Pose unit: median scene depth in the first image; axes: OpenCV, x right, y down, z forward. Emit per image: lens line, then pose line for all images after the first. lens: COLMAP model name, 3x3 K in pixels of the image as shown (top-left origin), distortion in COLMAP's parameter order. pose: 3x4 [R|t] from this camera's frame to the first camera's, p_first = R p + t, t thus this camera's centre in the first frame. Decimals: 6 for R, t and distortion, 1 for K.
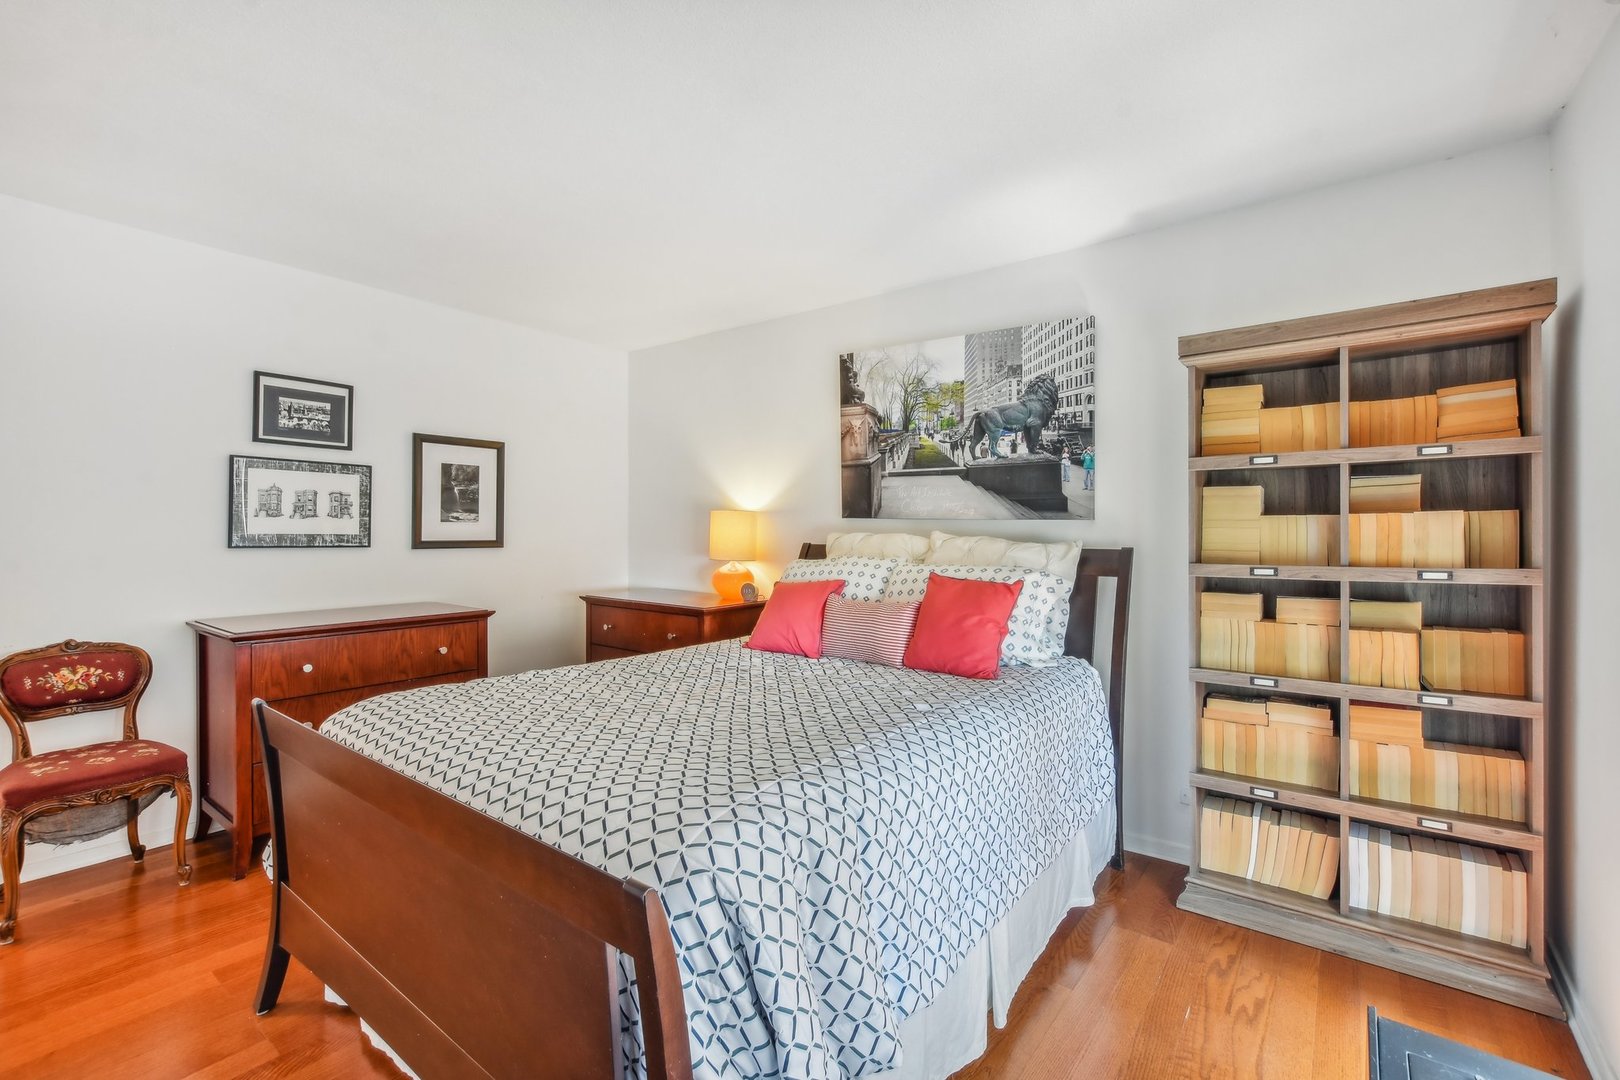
lens RADIAL K [[730.4, 0, 805.7], [0, 730.4, 534.0], [0, 0, 1]] dist [-0.007849, 0.003434]
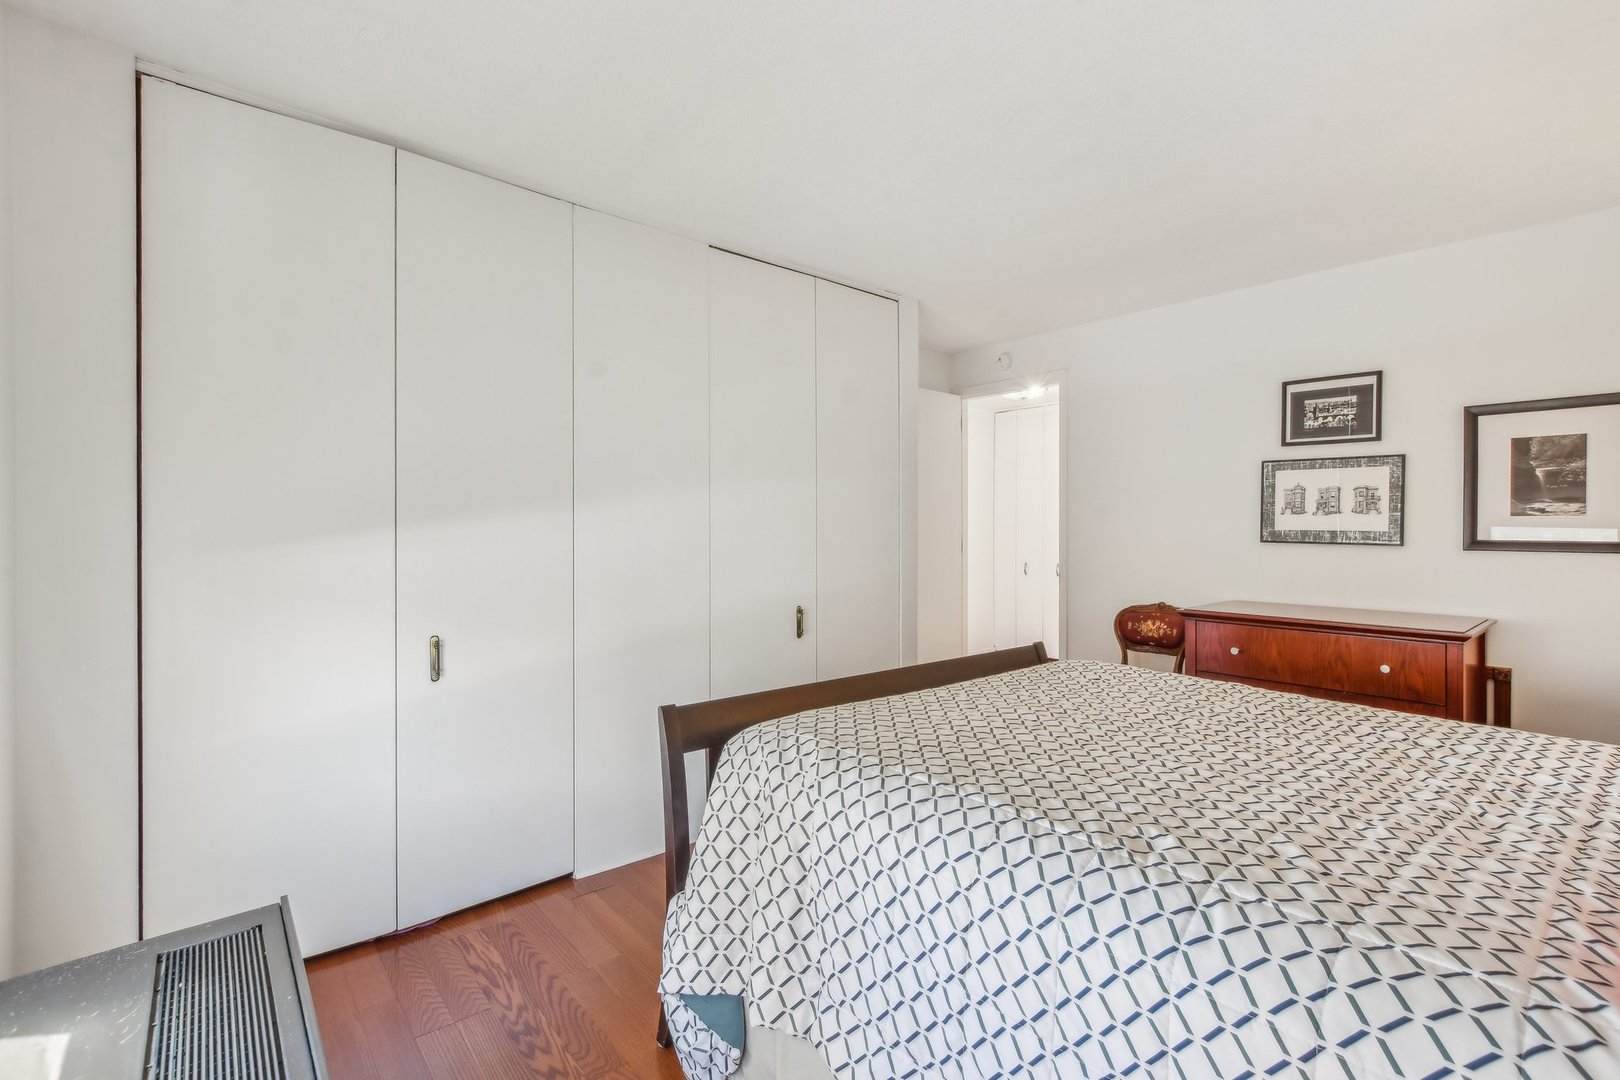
lens RADIAL K [[730.4, 0, 807.9], [0, 730.4, 532.0], [0, 0, 1]] dist [-0.007849, 0.003434]
pose [[-0.215488, 0.007087, -0.976481, 1.149369], [-0.007090, 0.999936, 0.008822, -0.003972], [0.976481, 0.008824, -0.215424, 1.291161]]
